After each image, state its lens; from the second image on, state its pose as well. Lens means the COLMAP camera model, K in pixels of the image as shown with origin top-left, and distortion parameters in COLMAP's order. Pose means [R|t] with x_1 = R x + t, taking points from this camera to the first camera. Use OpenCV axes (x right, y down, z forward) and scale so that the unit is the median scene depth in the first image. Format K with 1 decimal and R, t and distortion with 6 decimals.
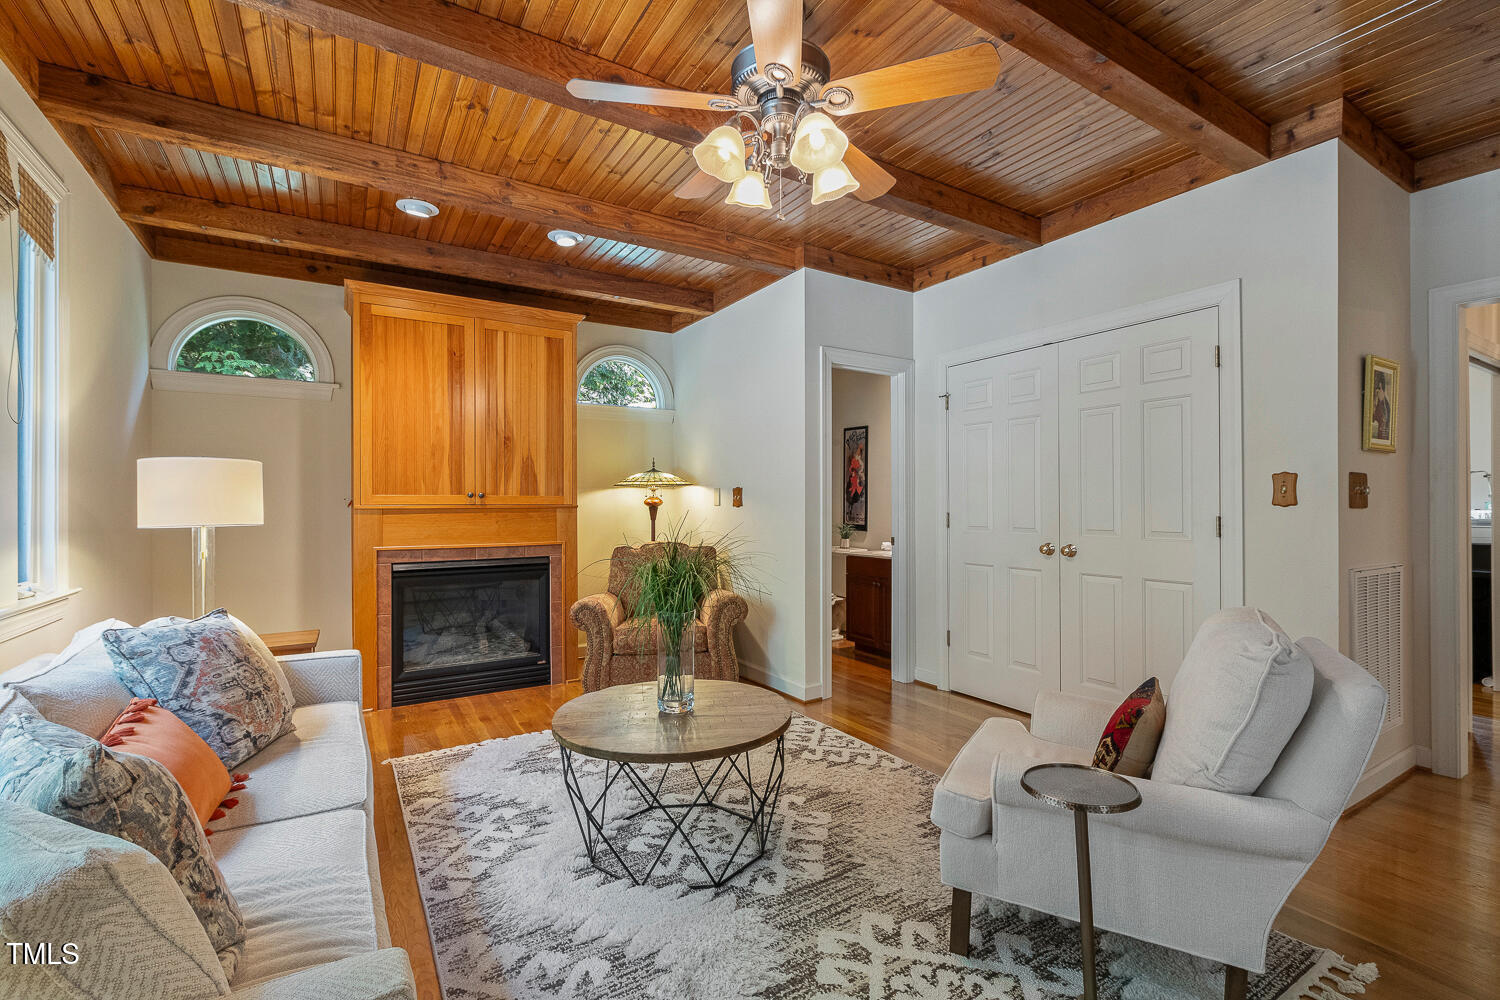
lens RADIAL K [[678.7, 0, 754.4], [0, 678.7, 501.9], [0, 0, 1]] dist [-0.000616, 0.000024]
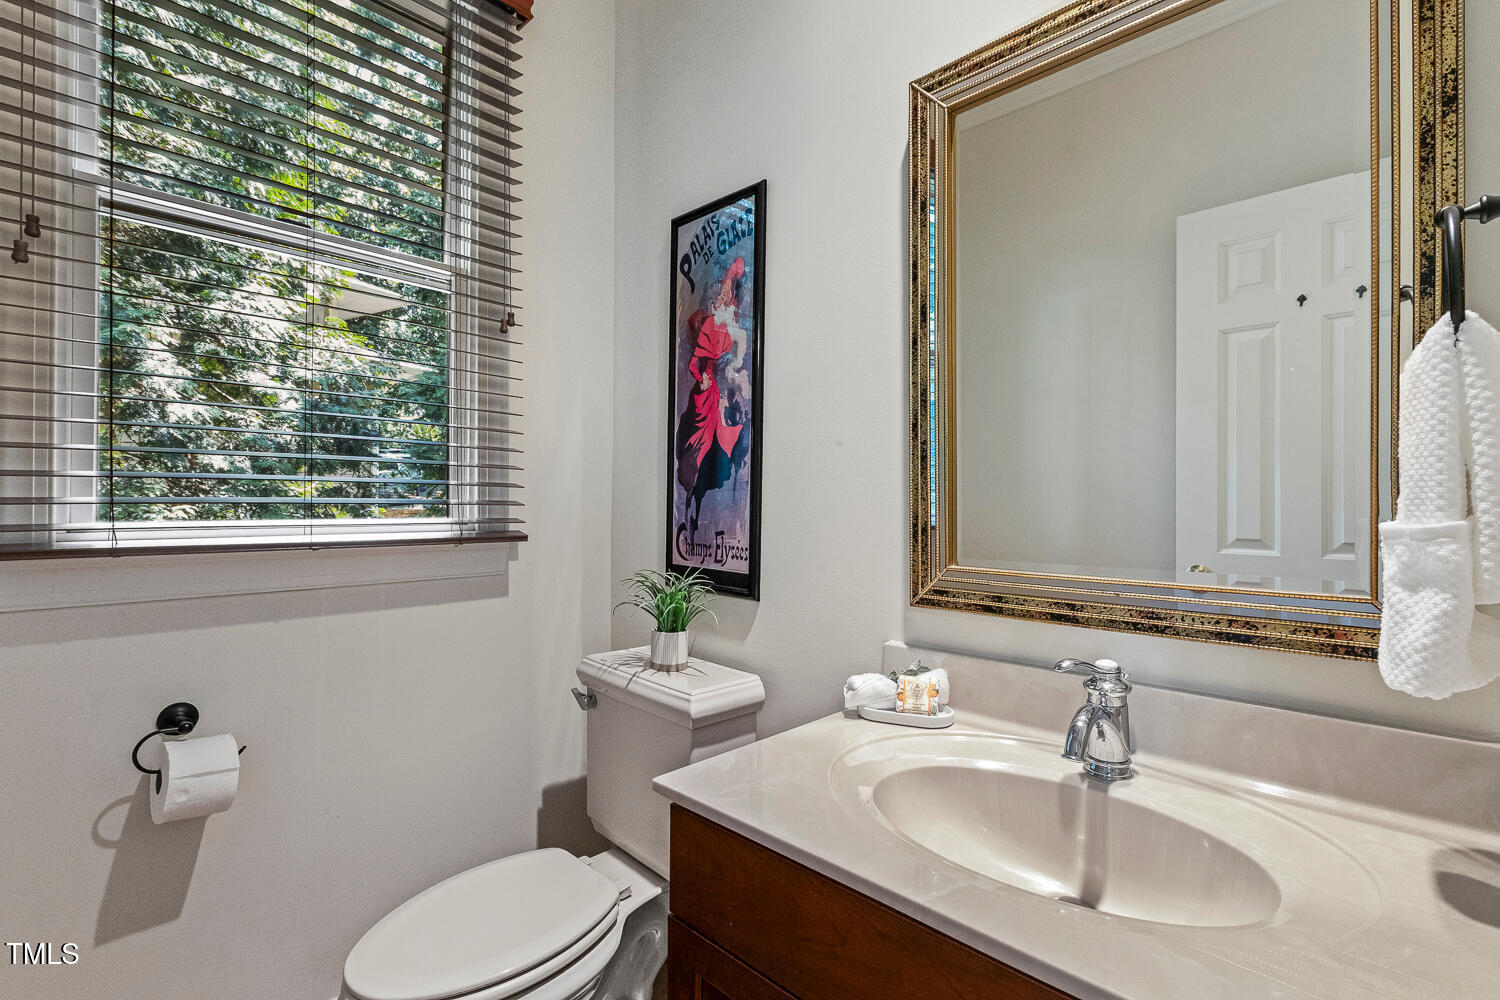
lens RADIAL K [[678.7, 0, 750.1], [0, 678.7, 501.0], [0, 0, 1]] dist [-0.000616, 0.000024]
pose [[0.973428, 0.010437, 0.228754, 0.103594], [-0.010028, 0.999945, -0.002951, 0.007074], [-0.228772, 0.000578, 0.973480, 0.745664]]
